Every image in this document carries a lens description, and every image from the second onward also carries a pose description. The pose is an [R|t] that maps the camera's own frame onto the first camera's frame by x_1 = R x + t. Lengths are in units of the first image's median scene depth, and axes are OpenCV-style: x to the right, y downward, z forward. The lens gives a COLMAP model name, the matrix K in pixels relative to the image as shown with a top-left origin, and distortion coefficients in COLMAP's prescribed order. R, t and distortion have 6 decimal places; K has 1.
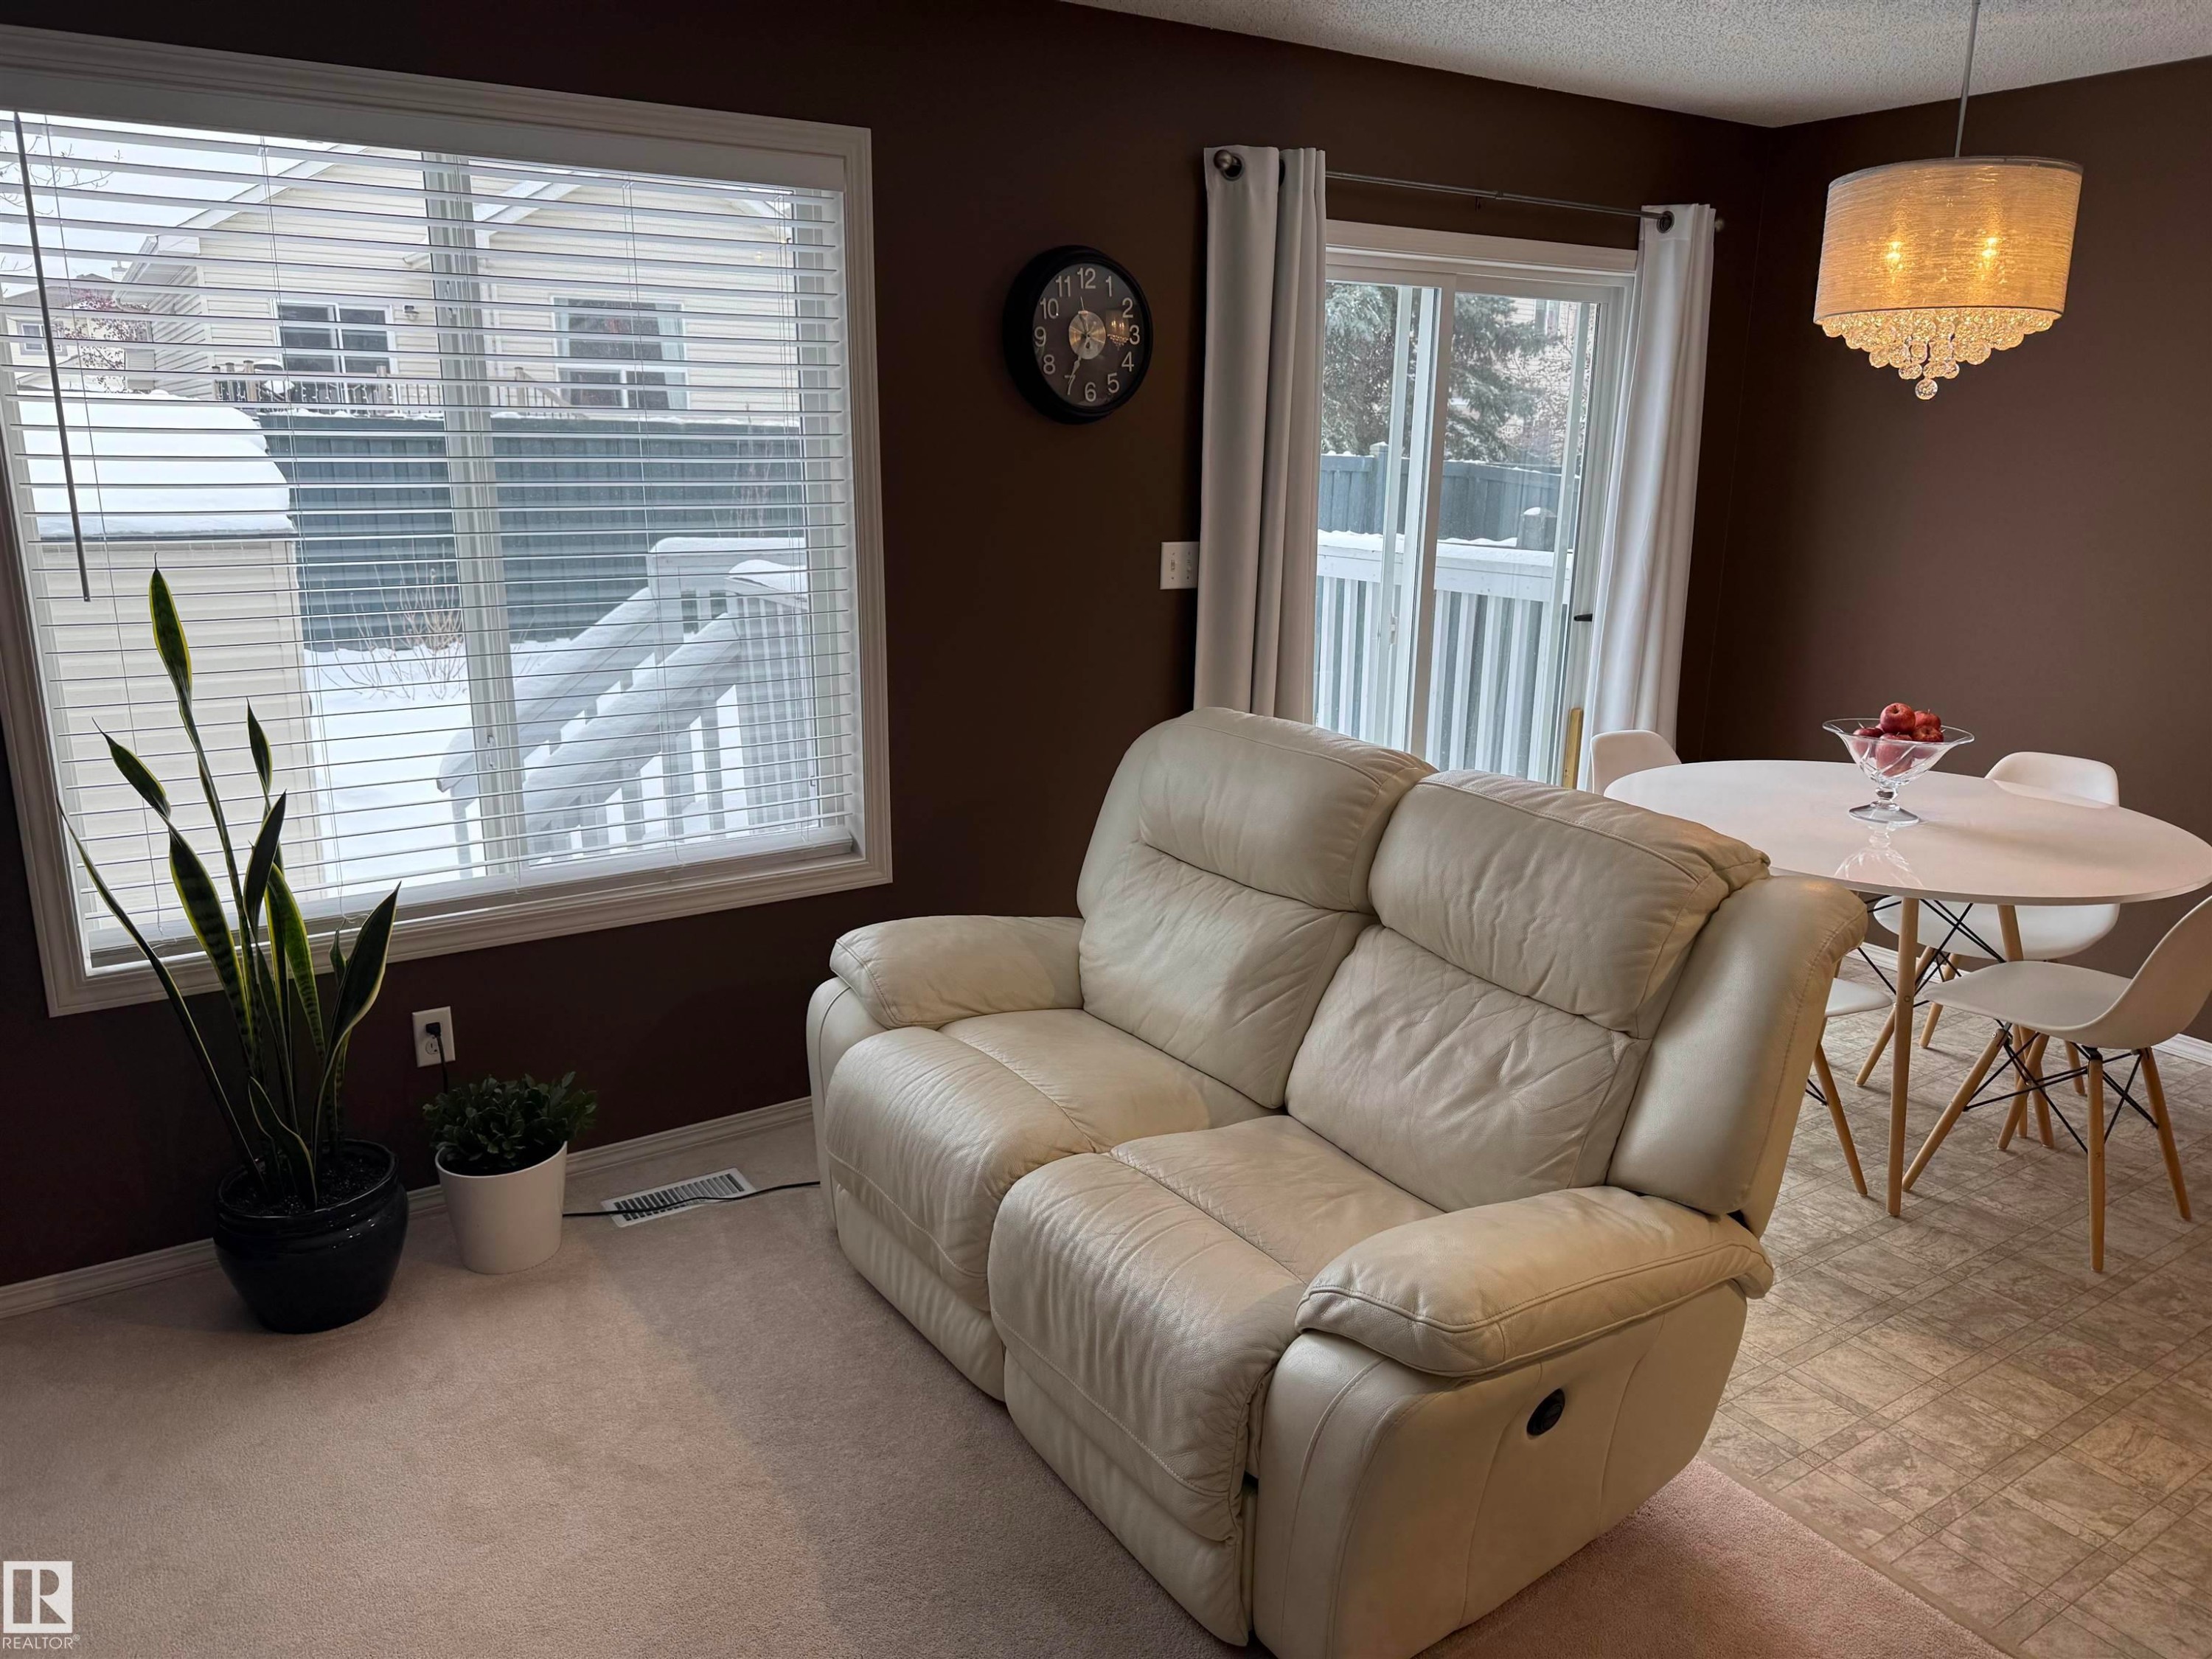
lens RADIAL K [[1549.0, 0, 1106.0], [0, 1549.0, 829.5], [0, 0, 1]] dist [0.082220, -0.097195]
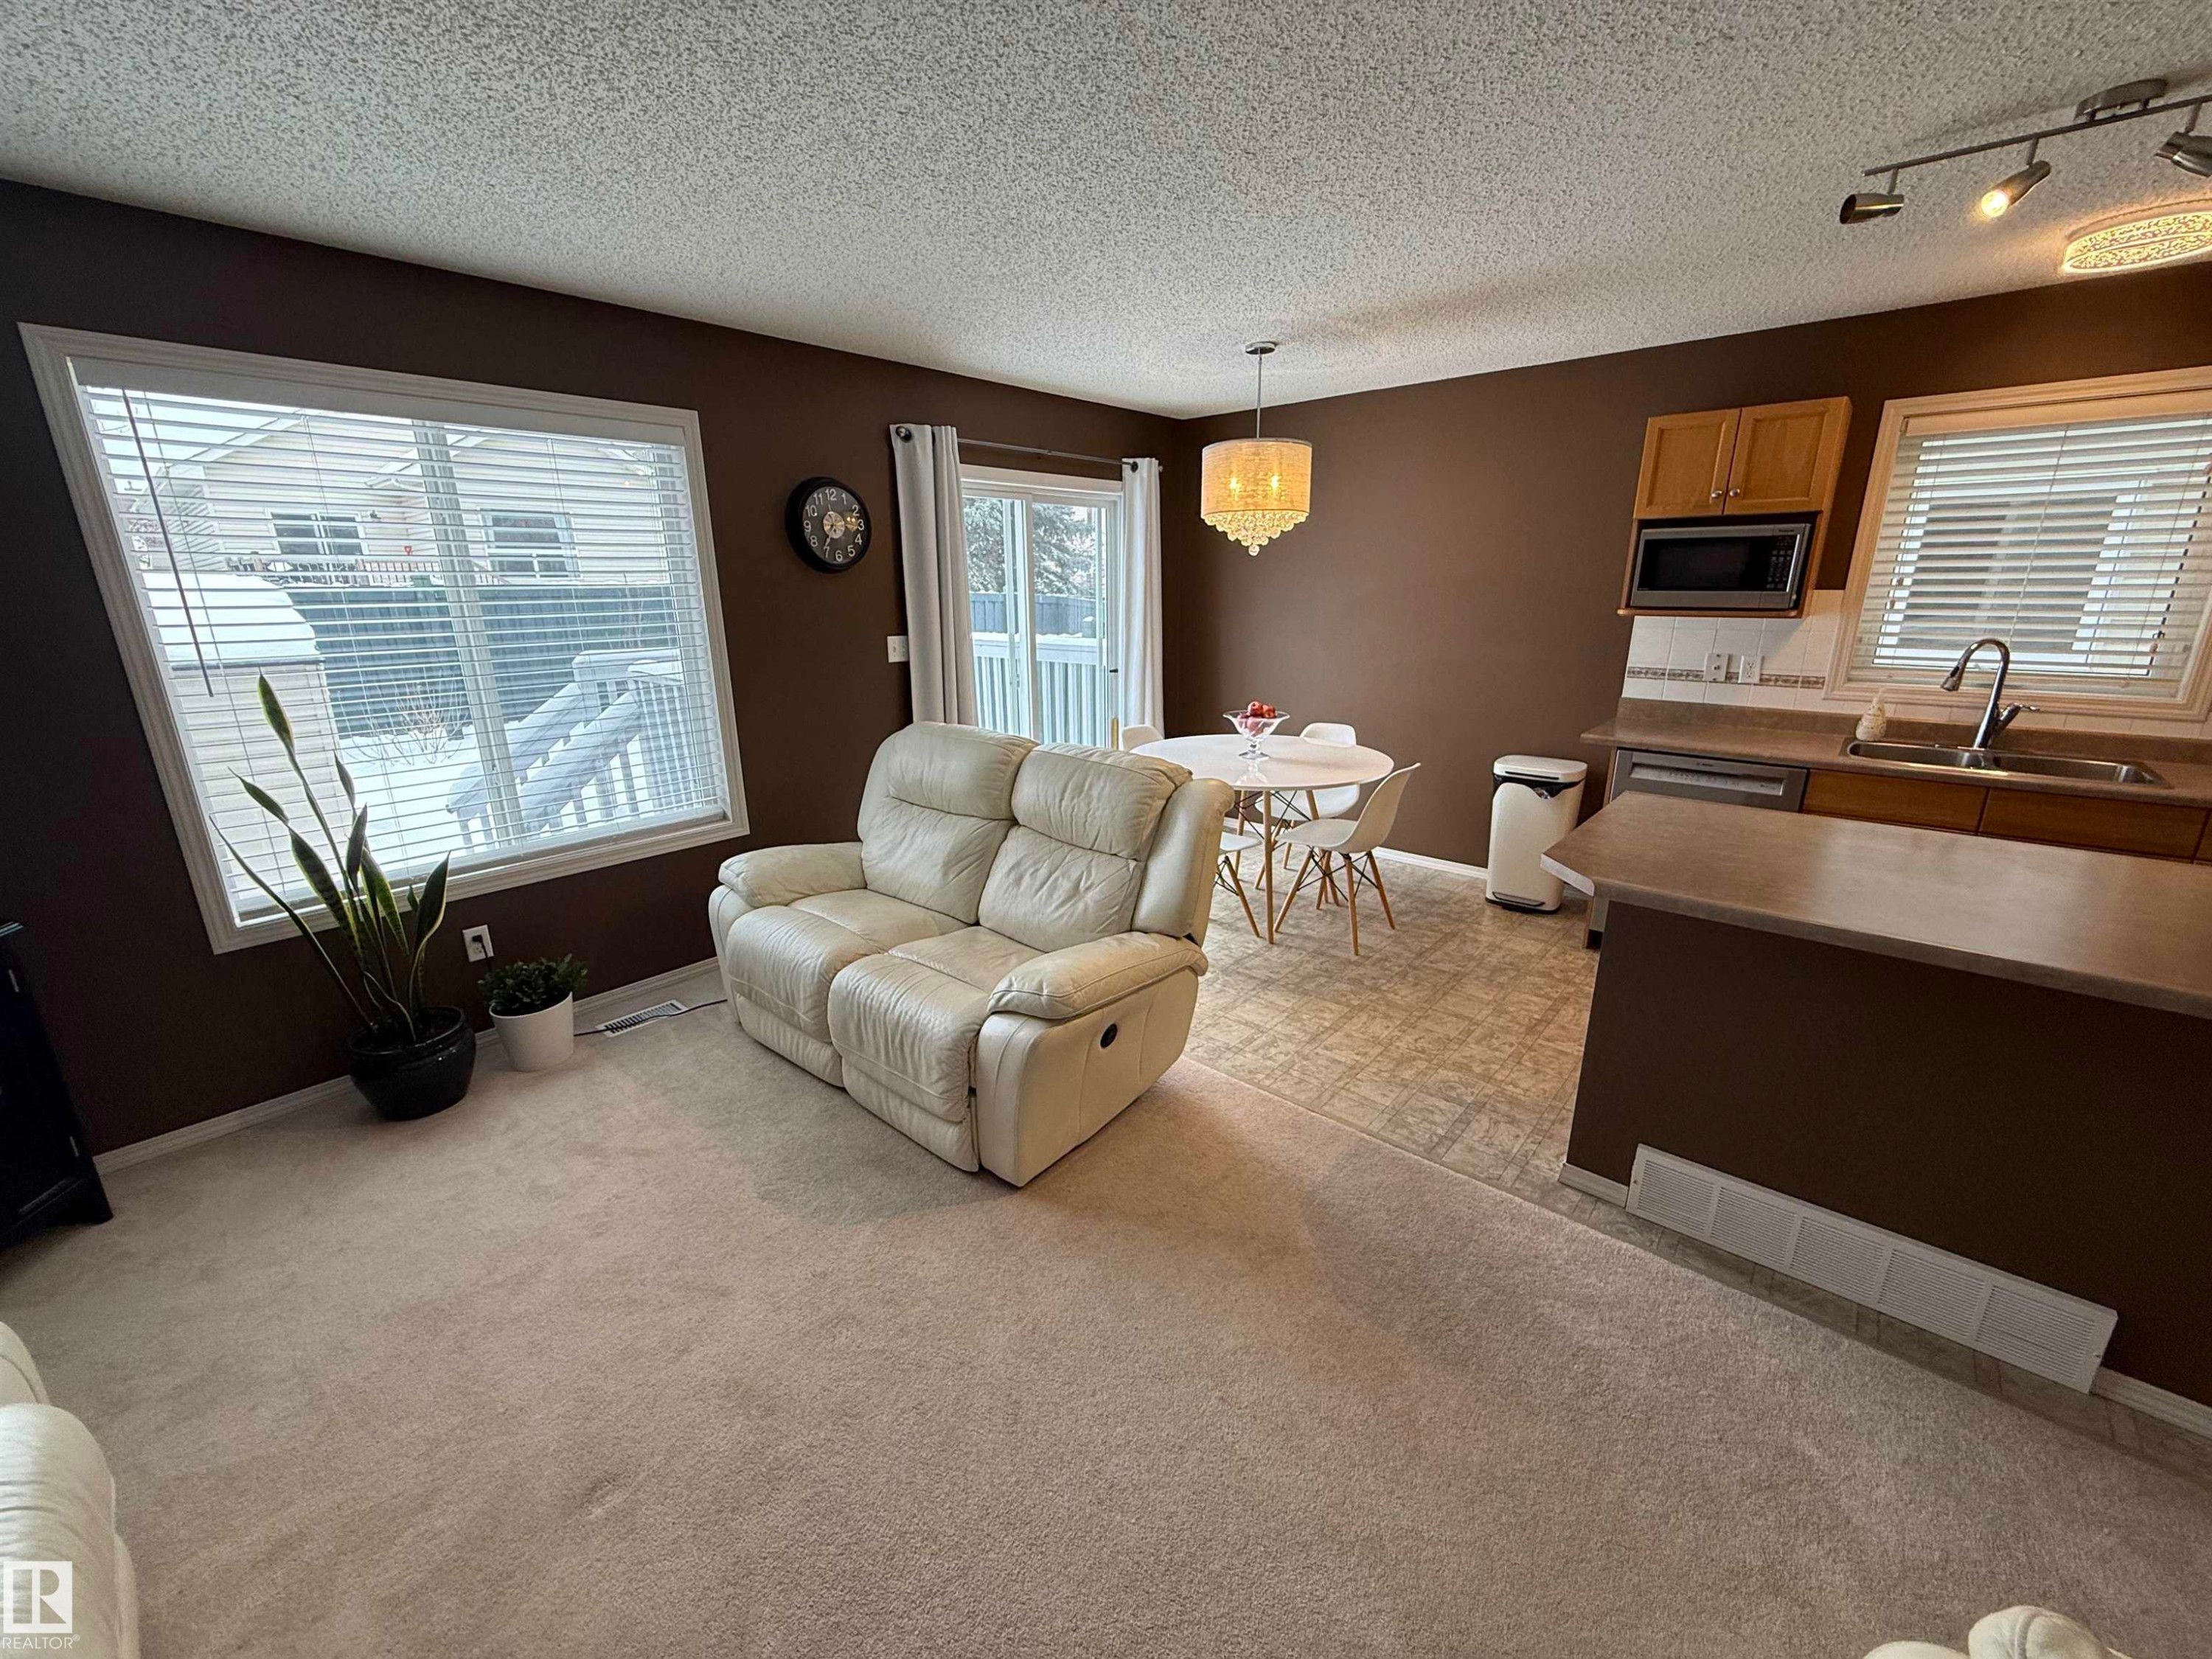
lens RADIAL K [[884.2, 0, 1100.3], [0, 884.2, 832.8], [0, 0, 1]] dist [-0.001680, 0.000462]
pose [[0.964903, -0.093543, 0.245380, 0.001115], [0.087030, 0.995508, 0.037277, 0.035268], [-0.247765, -0.014613, 0.968710, -0.099771]]
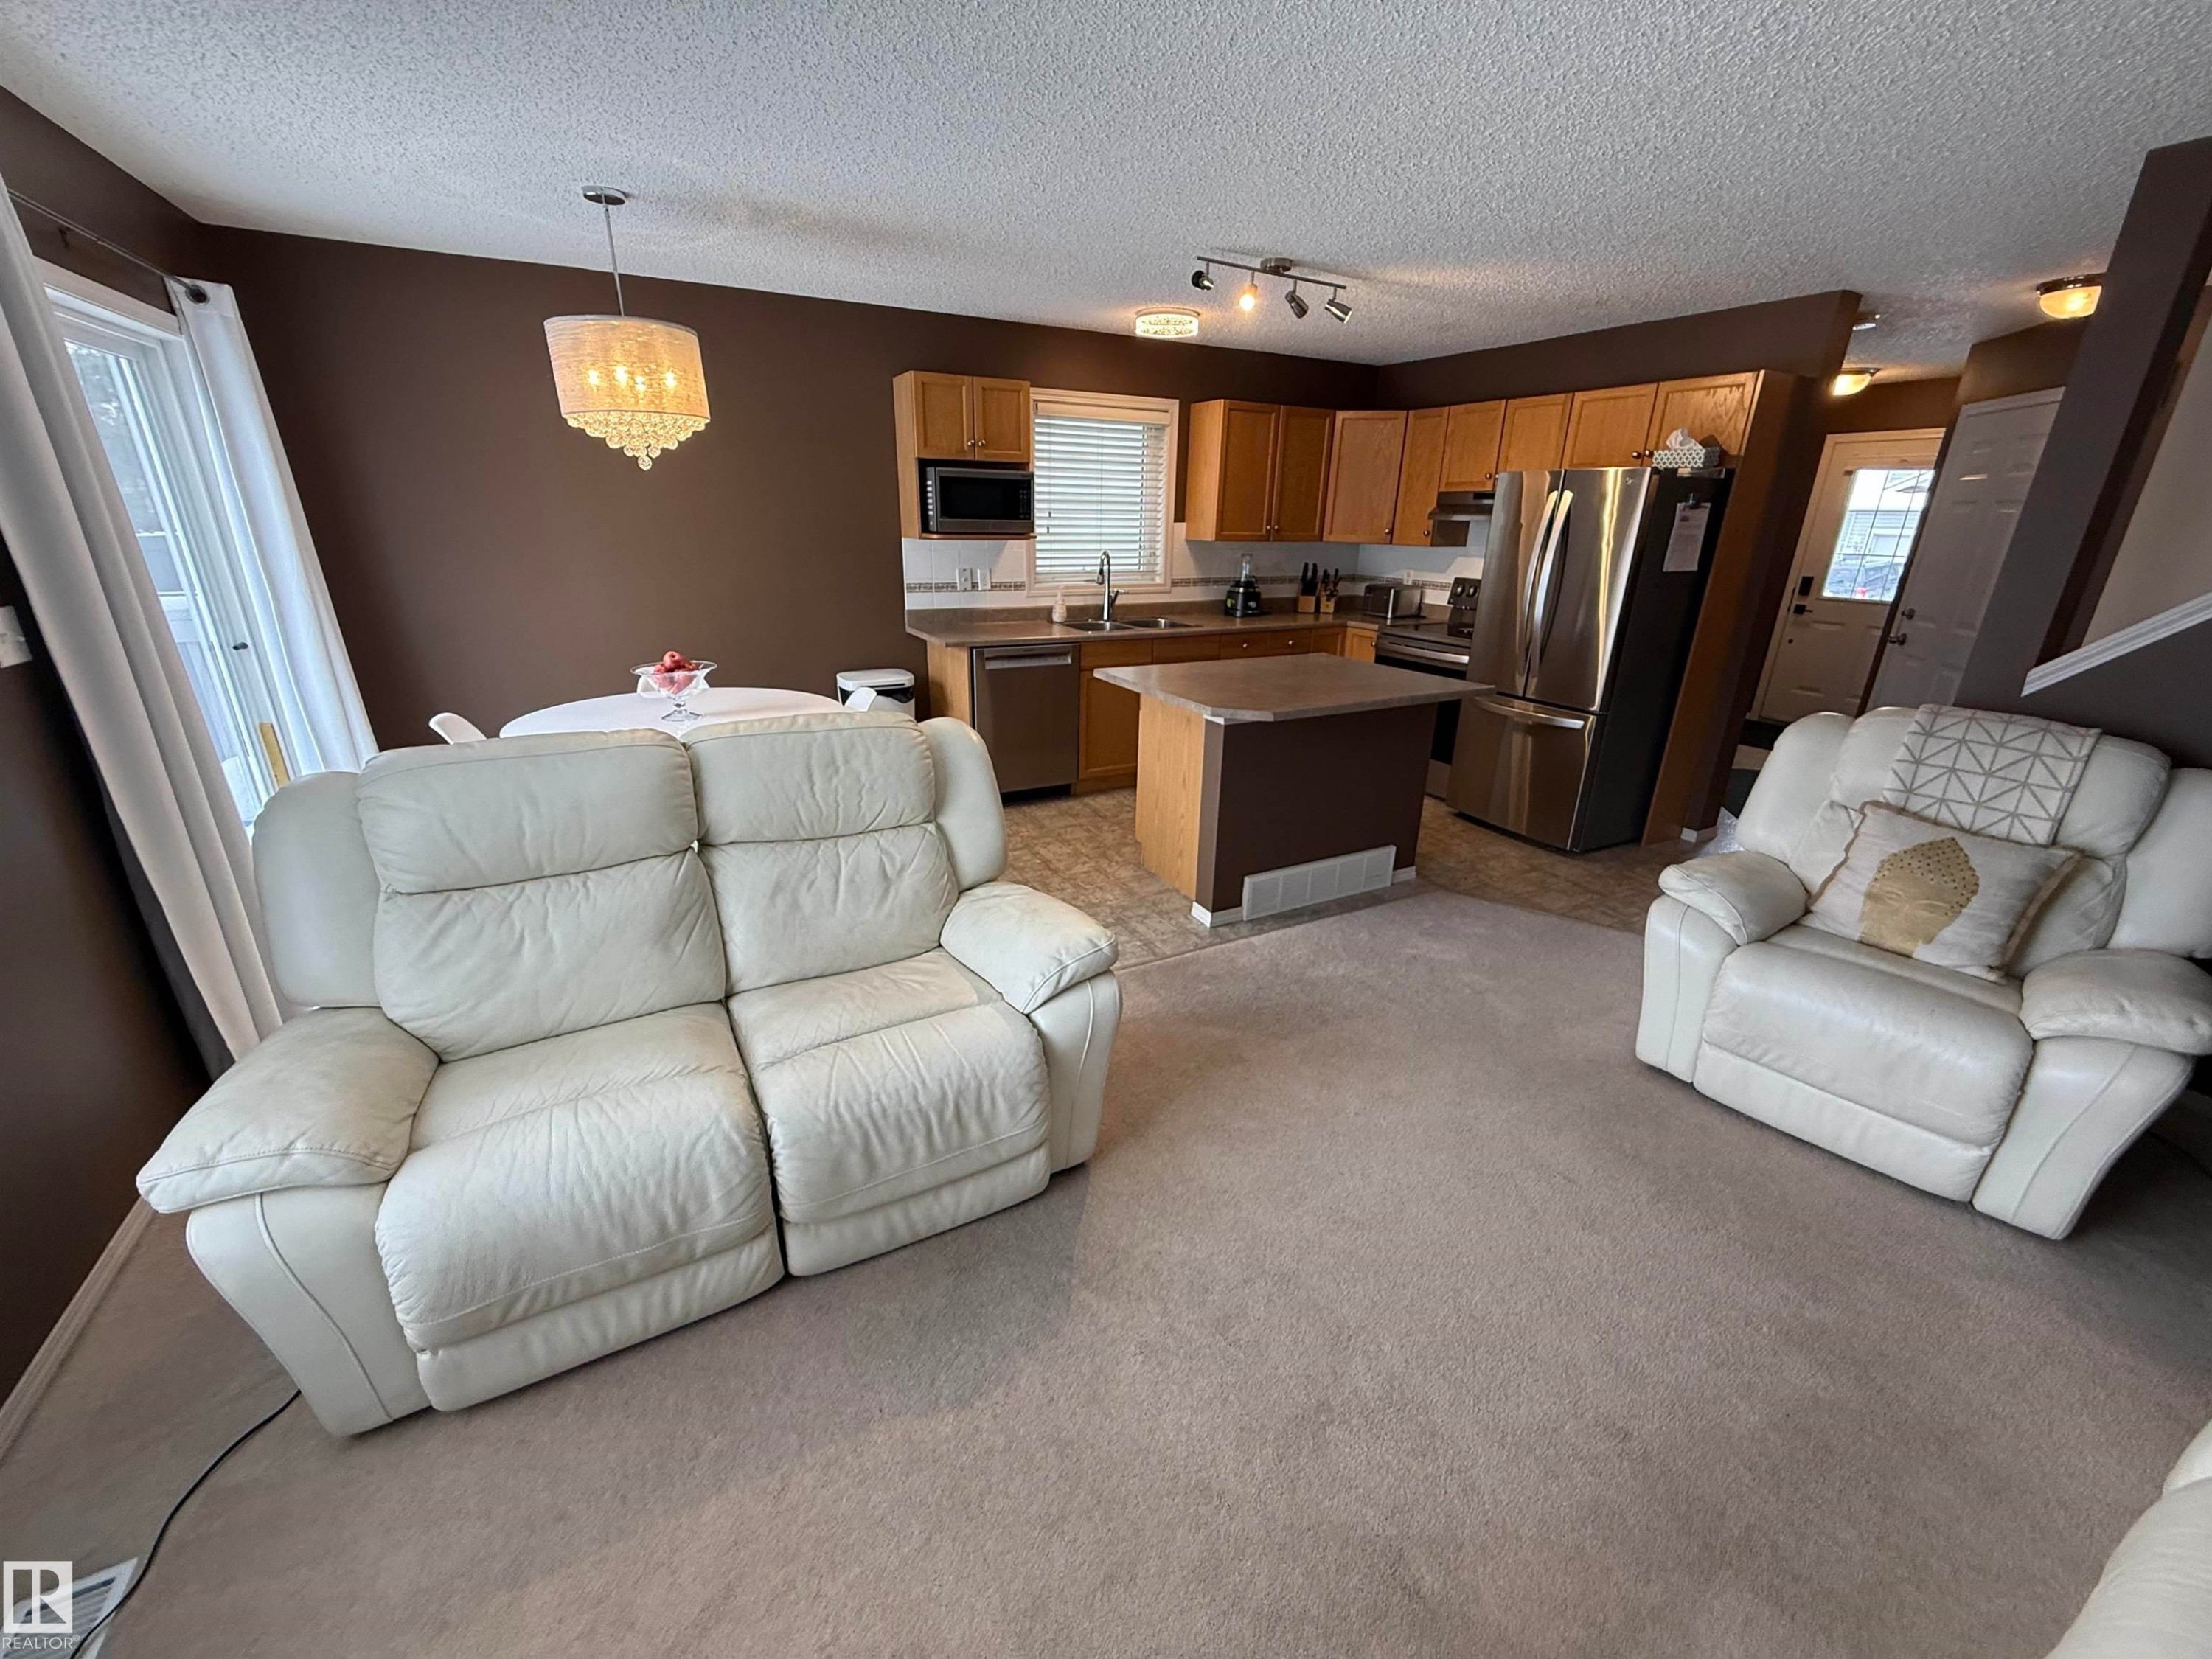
lens RADIAL K [[884.2, 0, 1100.3], [0, 884.2, 832.8], [0, 0, 1]] dist [-0.001680, 0.000462]
pose [[0.085254, -0.352008, 0.932106, -0.489609], [0.232184, 0.916776, 0.324981, -0.117337], [-0.968928, 0.188714, 0.159890, 0.477396]]
